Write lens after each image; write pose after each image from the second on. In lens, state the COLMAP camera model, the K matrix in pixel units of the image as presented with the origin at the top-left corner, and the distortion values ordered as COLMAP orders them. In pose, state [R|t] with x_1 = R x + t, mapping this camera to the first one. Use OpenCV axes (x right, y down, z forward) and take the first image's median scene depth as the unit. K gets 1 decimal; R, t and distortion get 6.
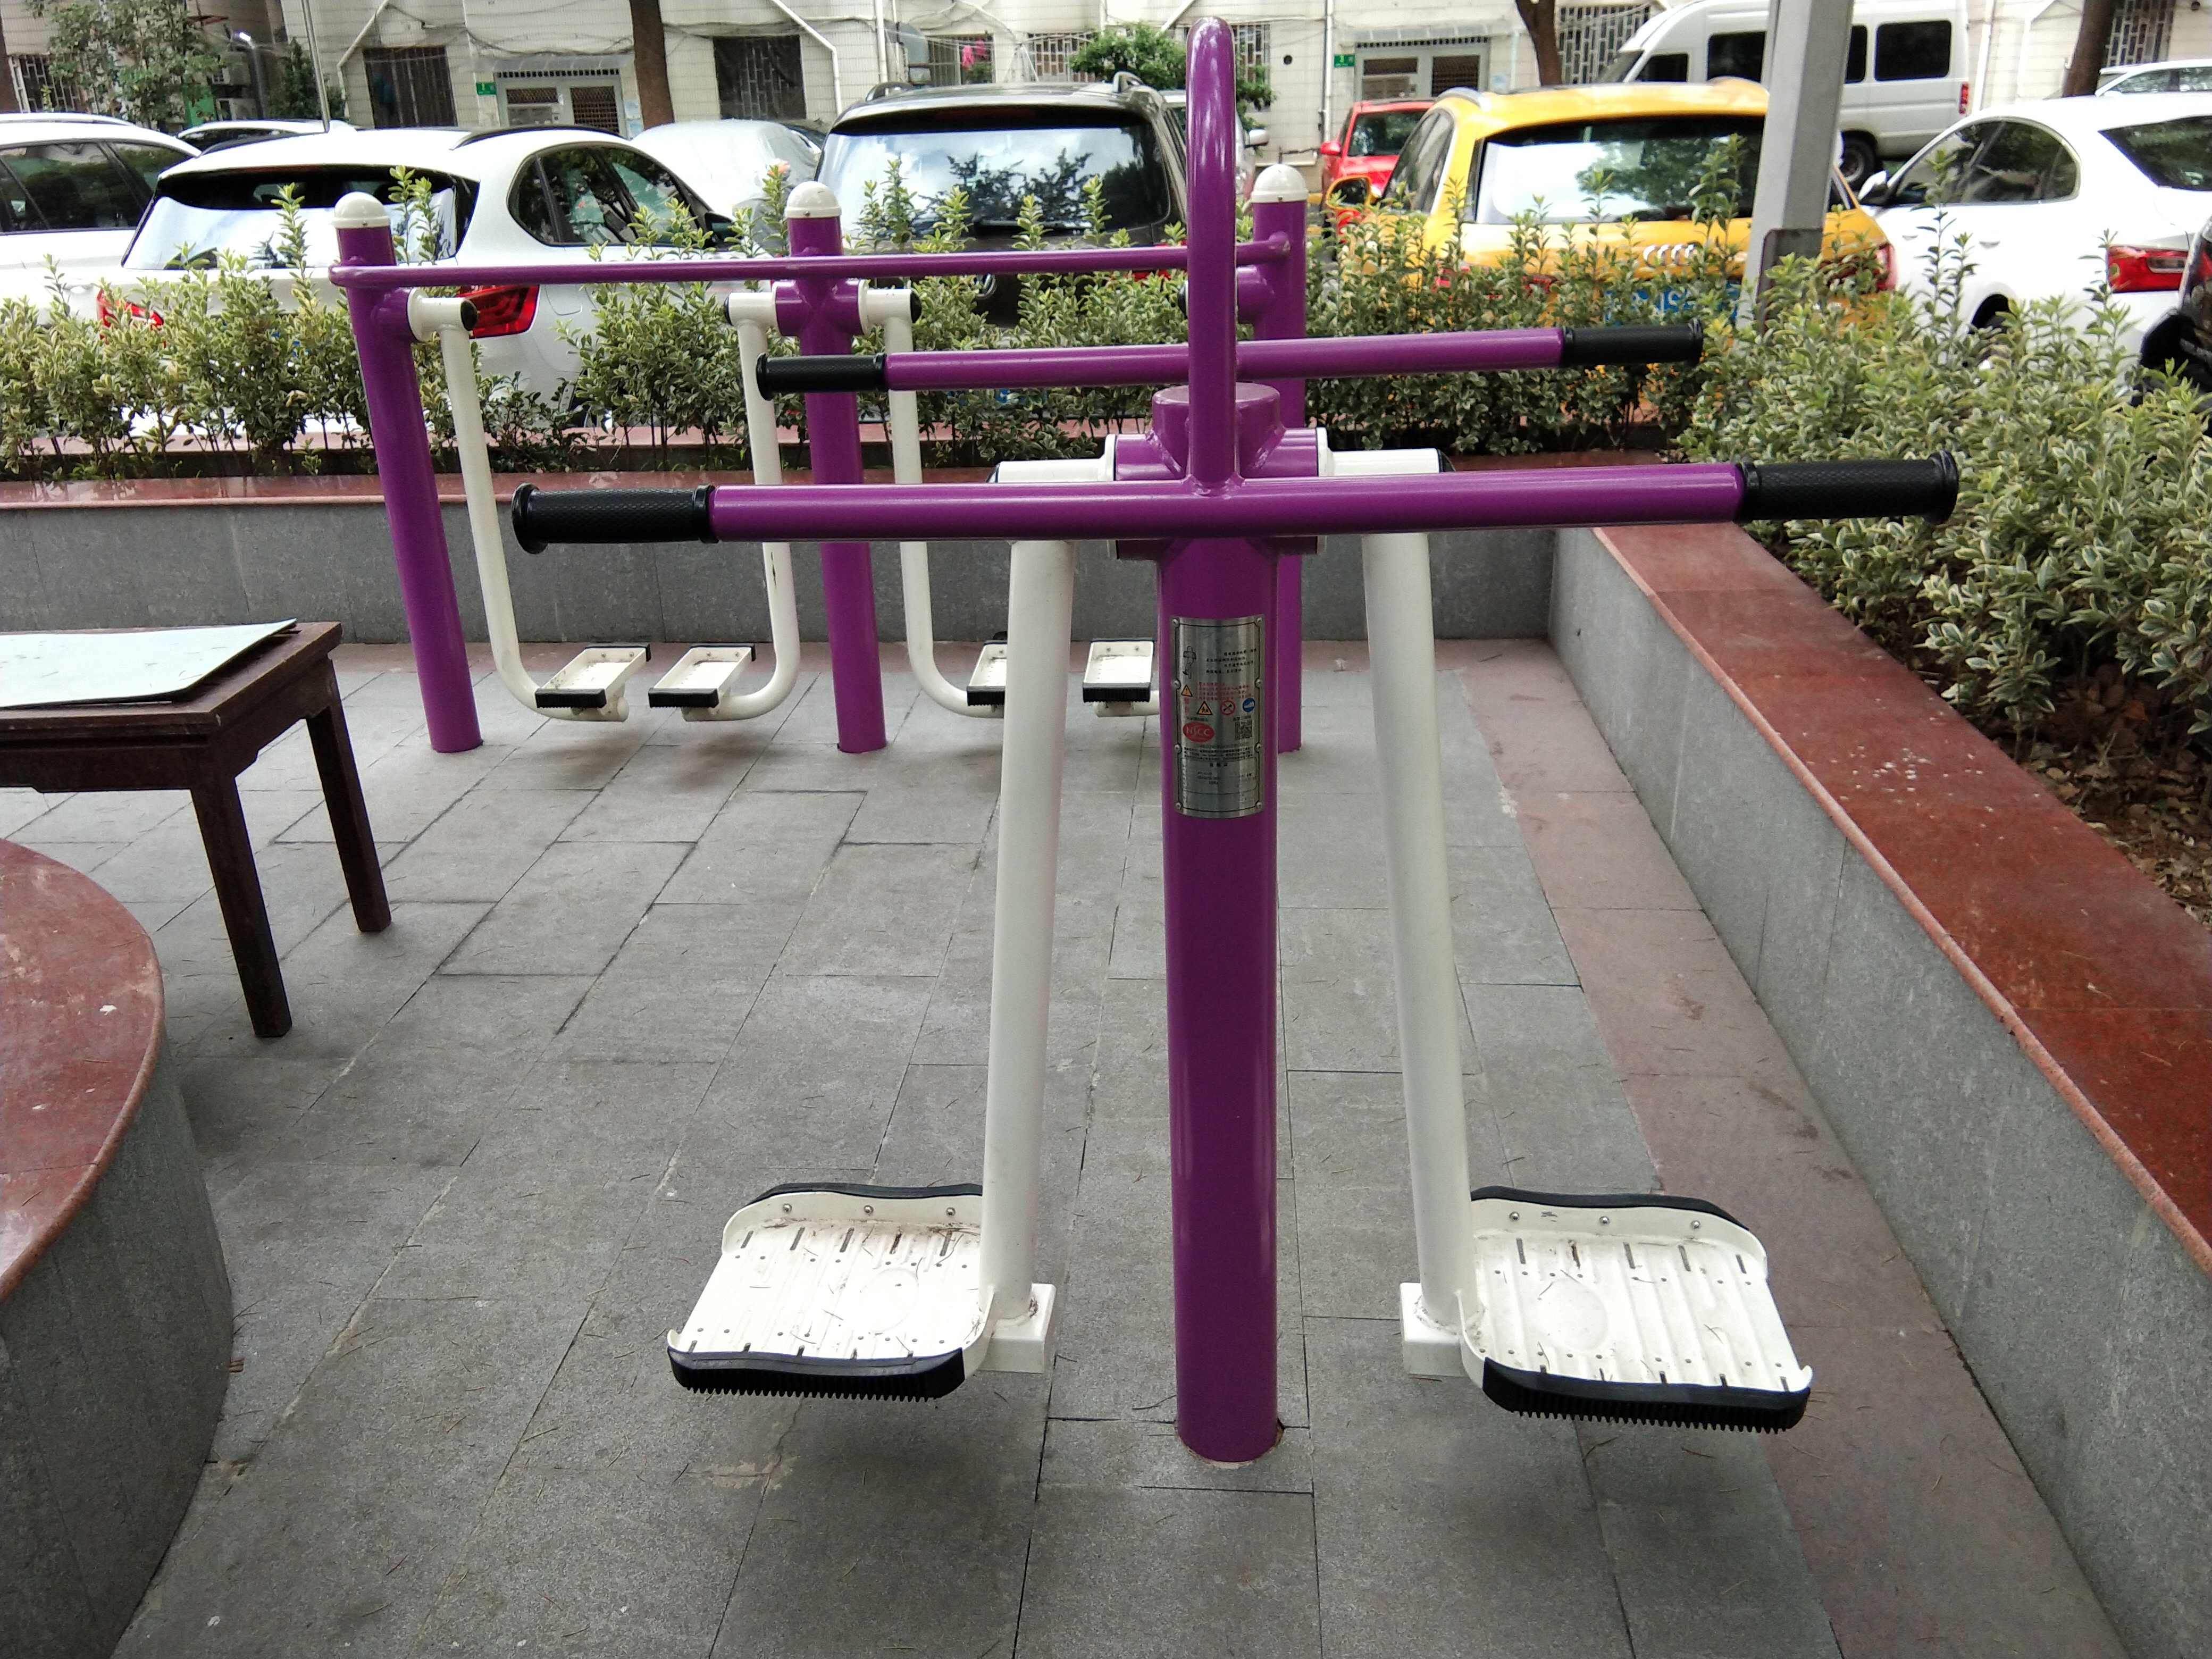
lens RADIAL K [[1875.6, 0, 1060.5], [0, 1875.6, 827.5], [0, 0, 1]] dist [0.098135, -0.146181]
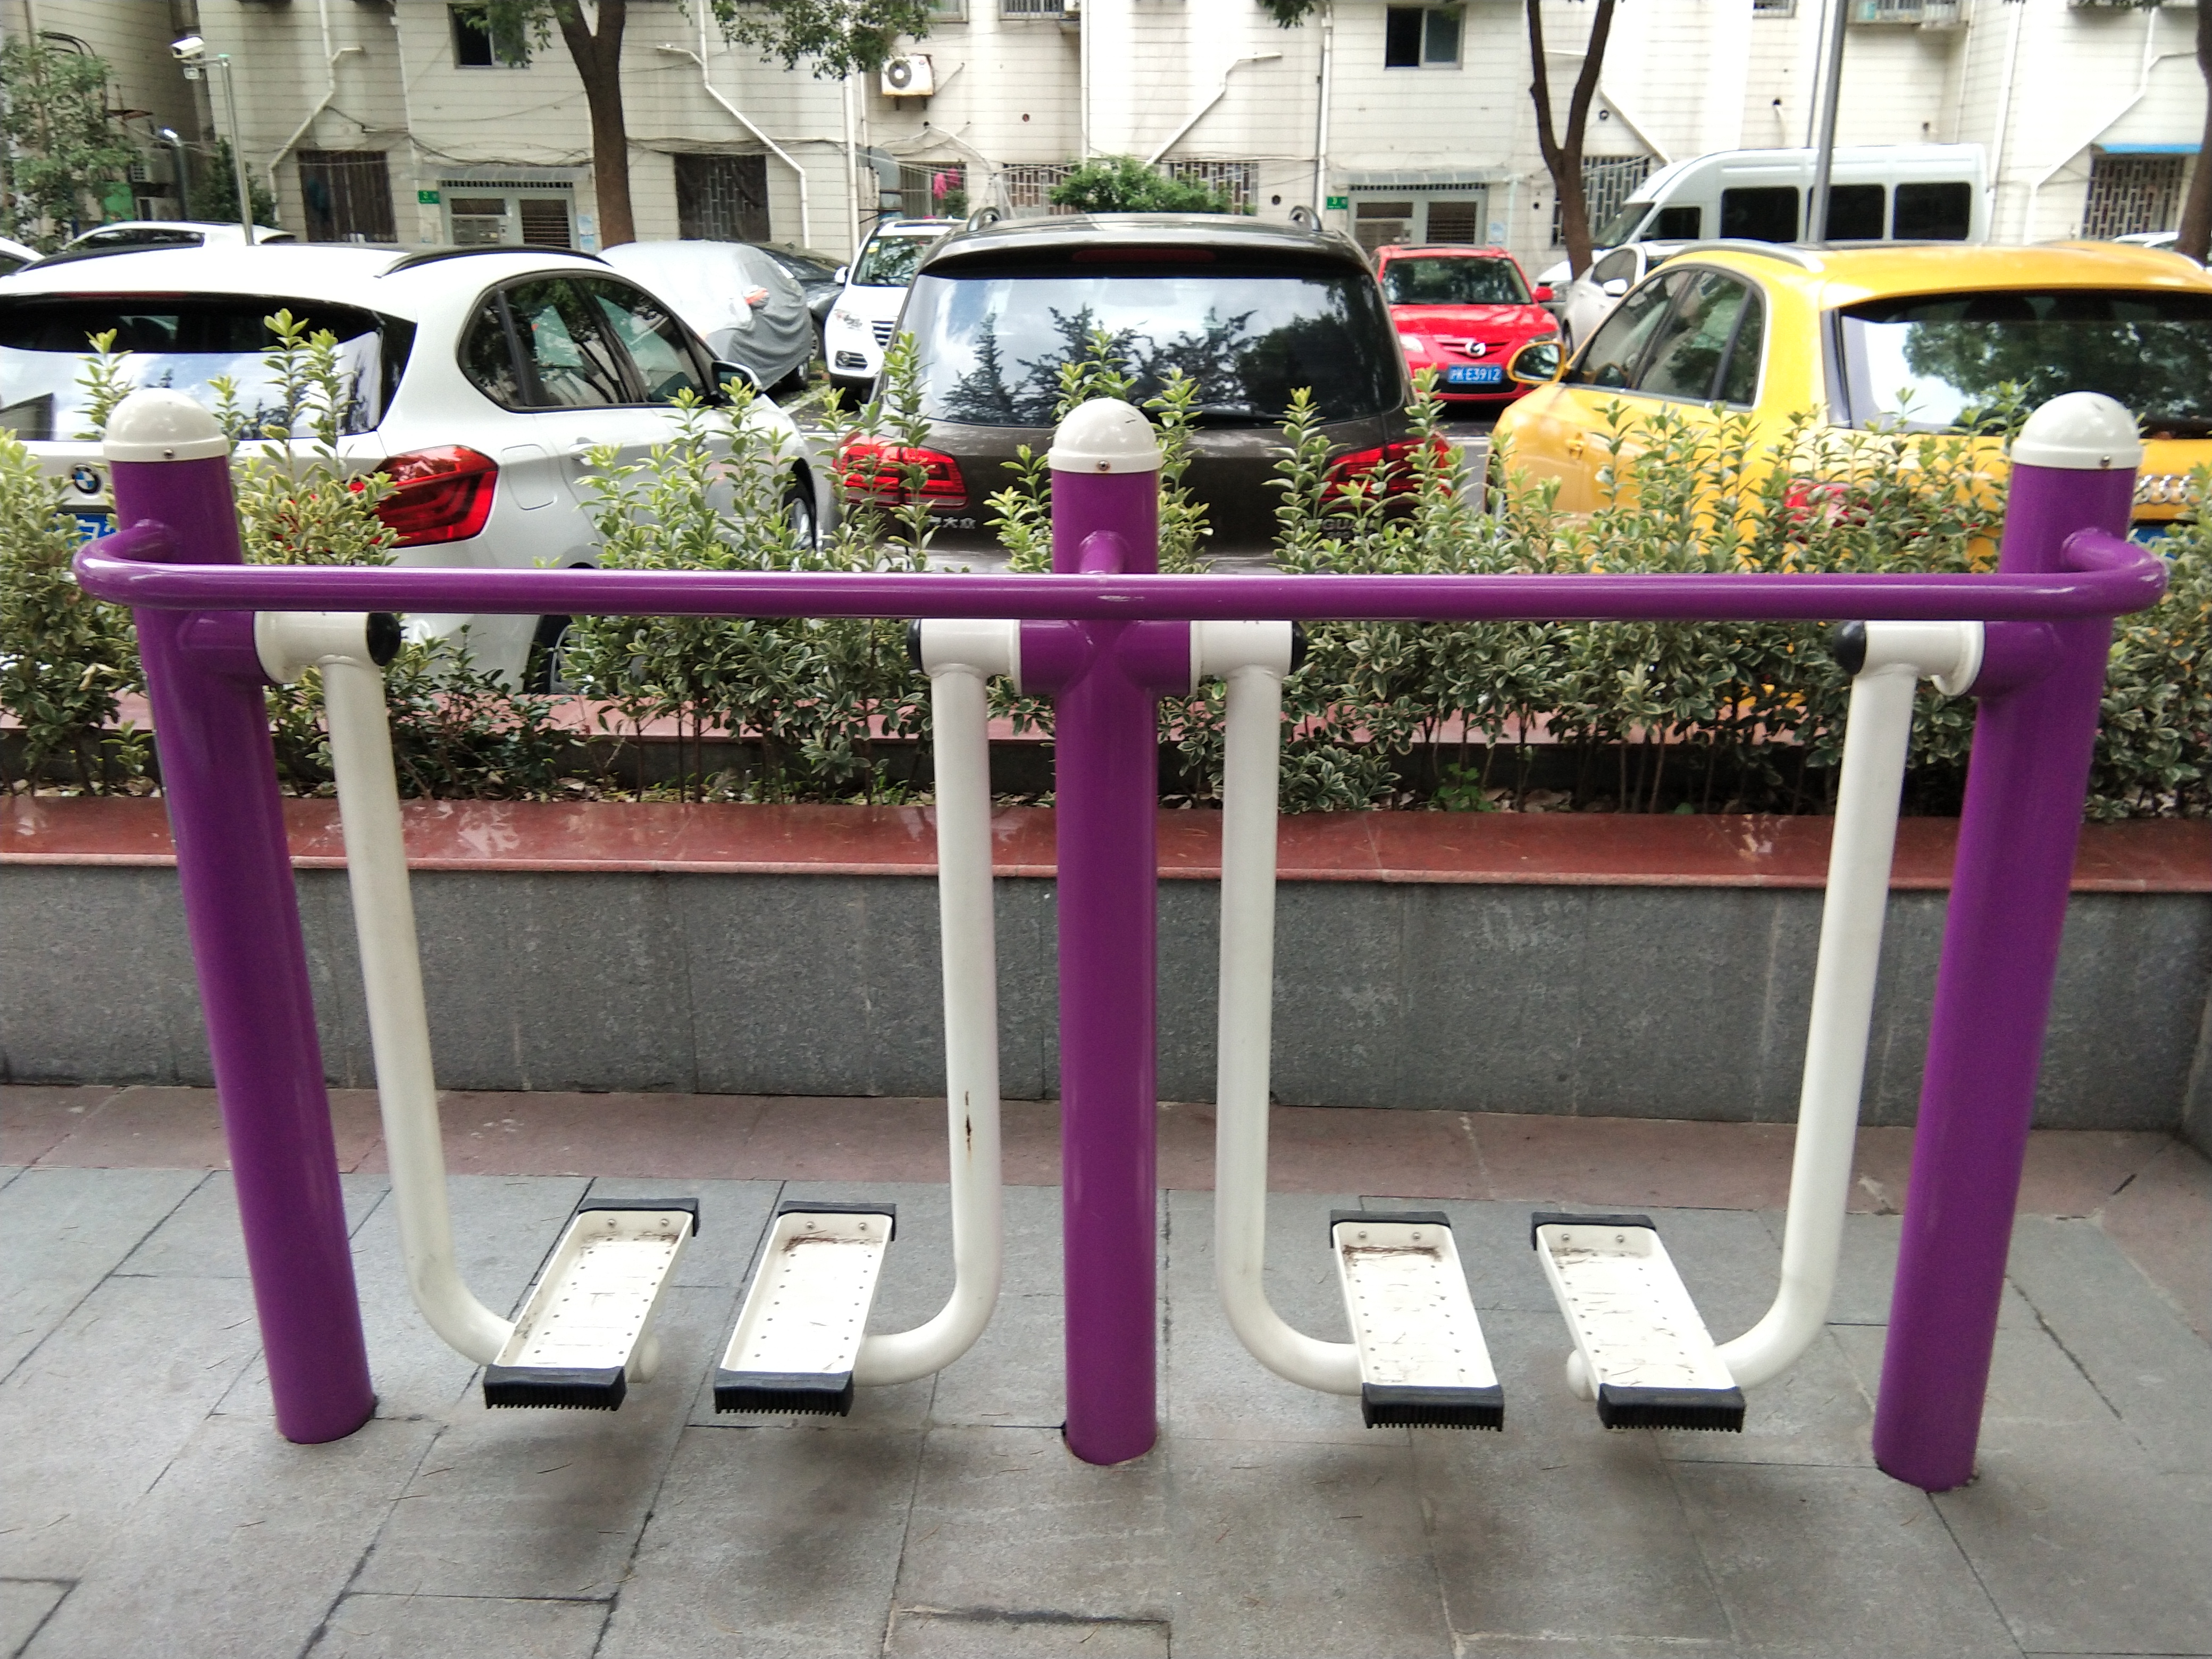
lens RADIAL K [[1784.7, 0, 1056.3], [0, 1784.7, 825.9], [0, 0, 1]] dist [0.112813, -0.158740]
pose [[0.998548, 0.019182, 0.050346, -0.032628], [-0.016763, 0.998705, -0.048035, -0.041496], [-0.051202, 0.047122, 0.997576, 0.107575]]
